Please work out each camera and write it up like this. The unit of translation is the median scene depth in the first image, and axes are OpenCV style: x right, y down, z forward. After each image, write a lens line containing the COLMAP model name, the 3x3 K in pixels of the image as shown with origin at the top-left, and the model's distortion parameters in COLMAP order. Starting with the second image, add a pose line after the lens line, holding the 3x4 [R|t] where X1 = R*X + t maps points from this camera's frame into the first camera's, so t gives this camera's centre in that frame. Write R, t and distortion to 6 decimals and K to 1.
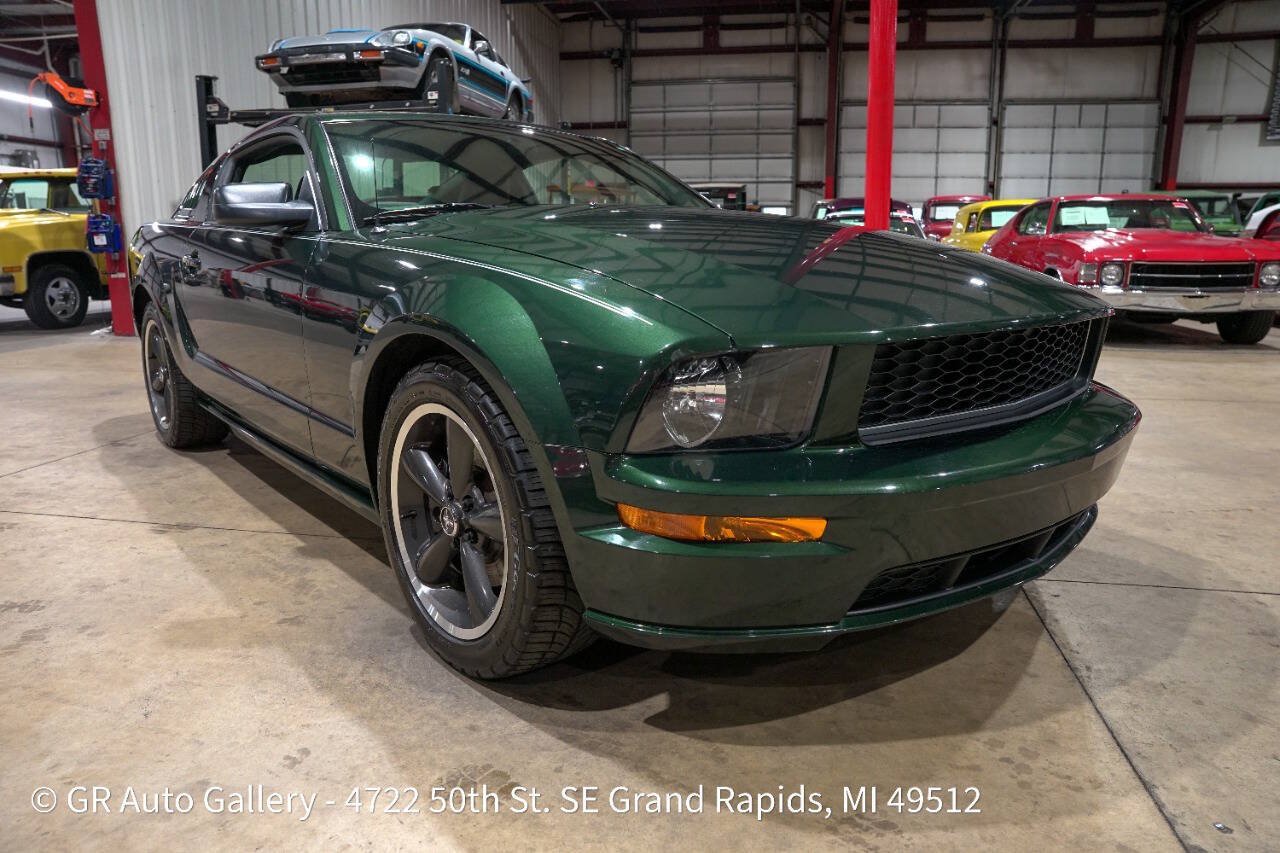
lens RADIAL K [[877.2, 0, 642.4], [0, 877.2, 423.2], [0, 0, 1]] dist [-0.142913, 0.114397]
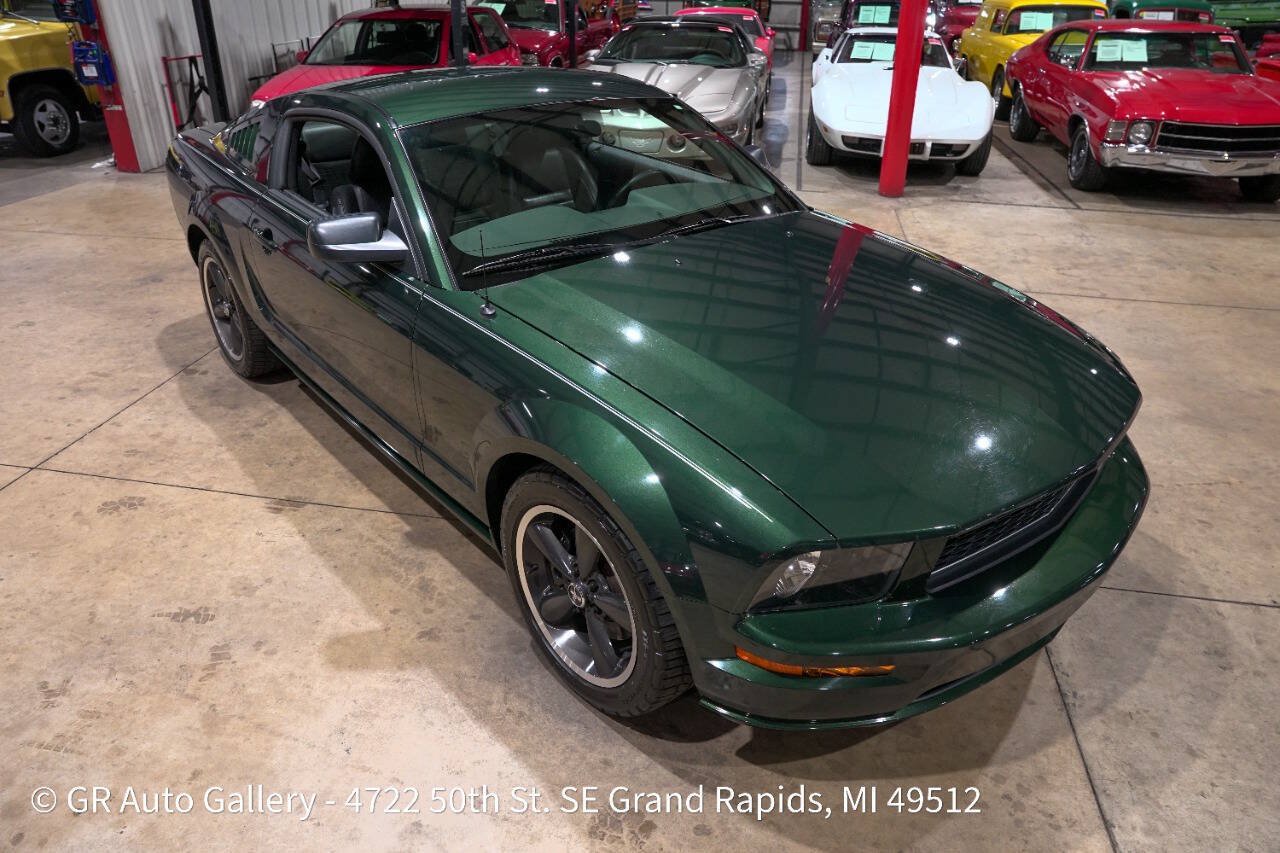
lens RADIAL K [[877.2, 0, 642.4], [0, 877.2, 423.2], [0, 0, 1]] dist [-0.142913, 0.114397]
pose [[0.999876, 0.006336, 0.014421, -0.102492], [-0.010060, 0.961353, 0.275136, -0.314417], [-0.012120, -0.275247, 0.961297, -0.074396]]
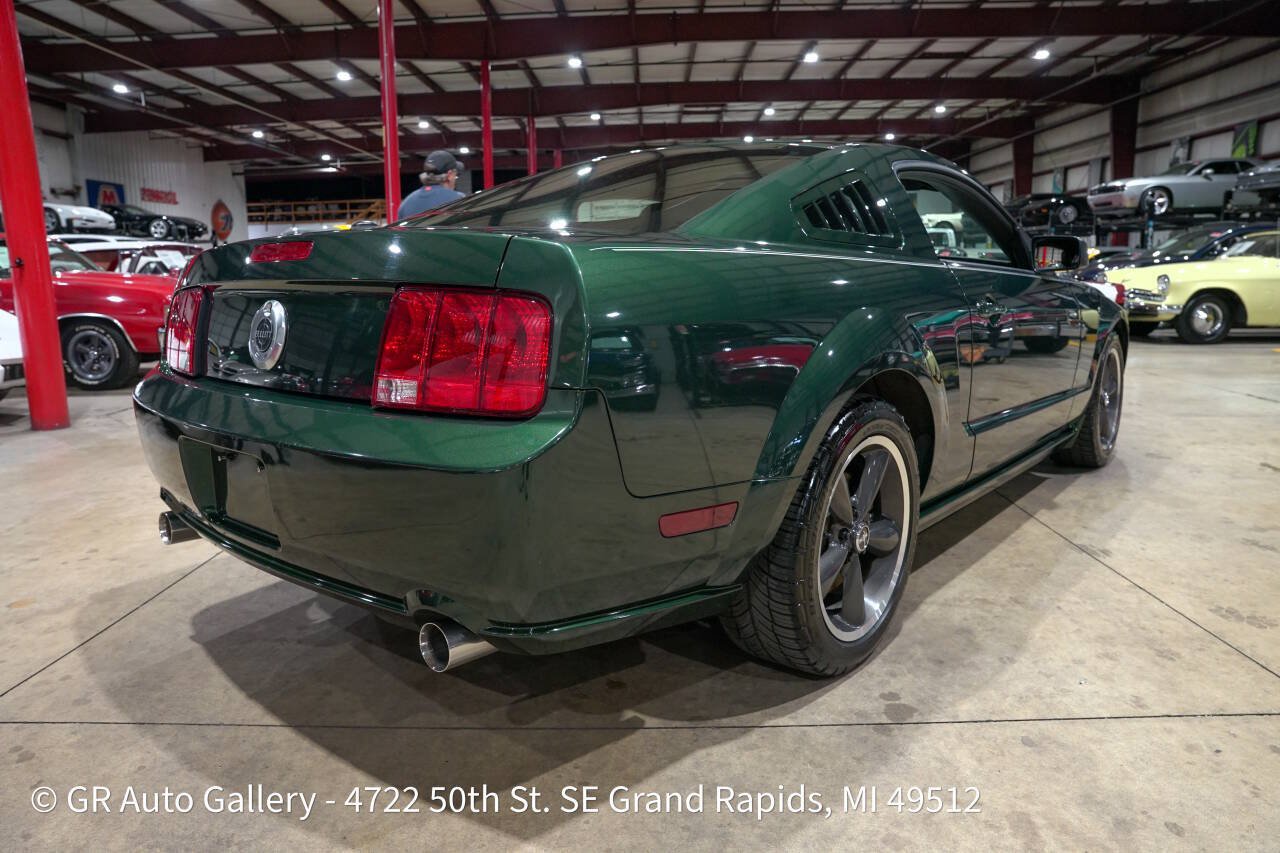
lens RADIAL K [[877.2, 0, 642.4], [0, 877.2, 423.2], [0, 0, 1]] dist [-0.142913, 0.114397]
pose [[-0.168271, -0.170900, 0.970813, -1.546897], [0.216182, 0.954482, 0.205496, -0.390483], [-0.961743, 0.244451, -0.123666, 1.725465]]
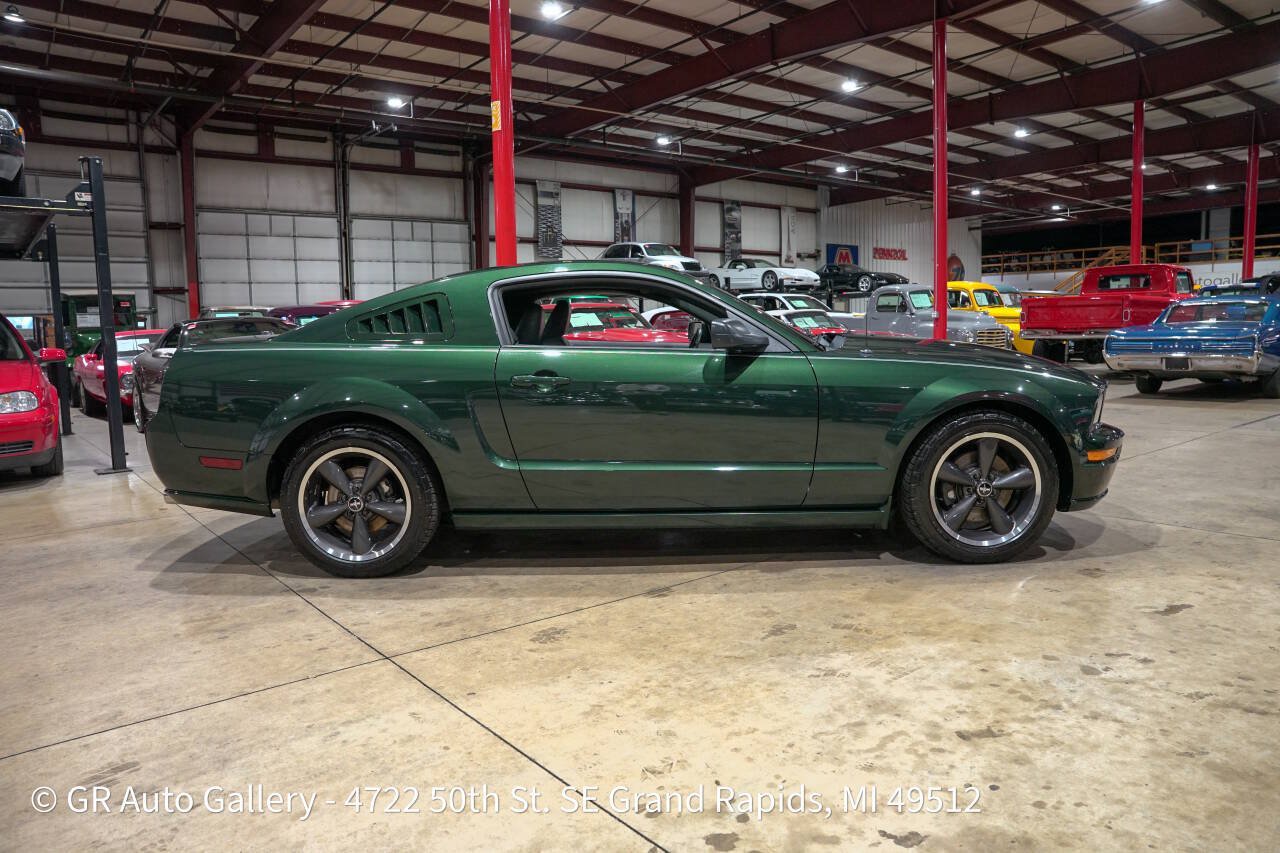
lens RADIAL K [[877.2, 0, 642.4], [0, 877.2, 423.2], [0, 0, 1]] dist [-0.142913, 0.114397]
pose [[0.650900, -0.095722, 0.753105, -1.576224], [0.178358, 0.983534, -0.029143, -0.088847], [-0.737915, 0.153291, 0.657255, 0.158691]]
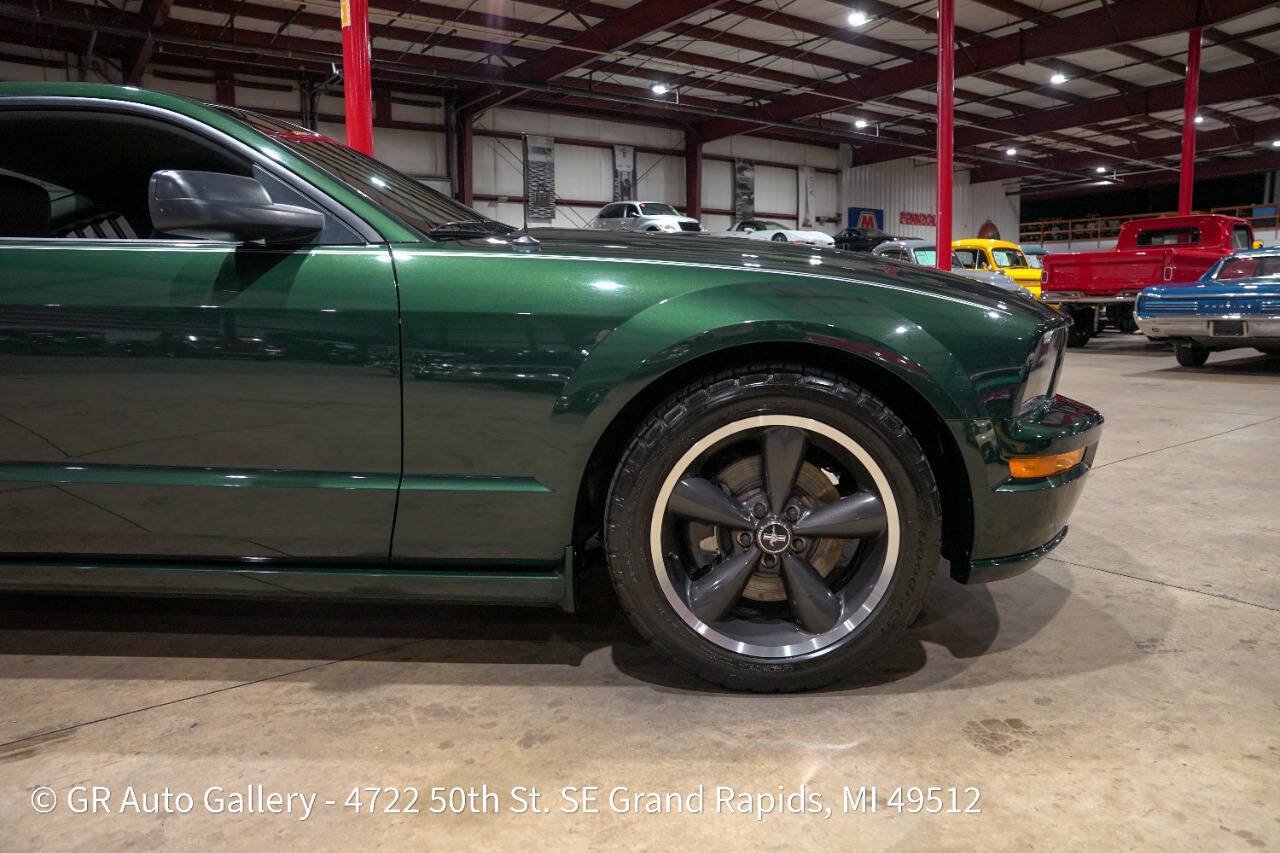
lens RADIAL K [[877.2, 0, 642.4], [0, 877.2, 423.2], [0, 0, 1]] dist [-0.142913, 0.114397]
pose [[0.685557, -0.110314, 0.719613, -0.690722], [0.167053, 0.985915, -0.008009, -0.019766], [-0.708594, 0.125704, 0.694330, 0.288741]]
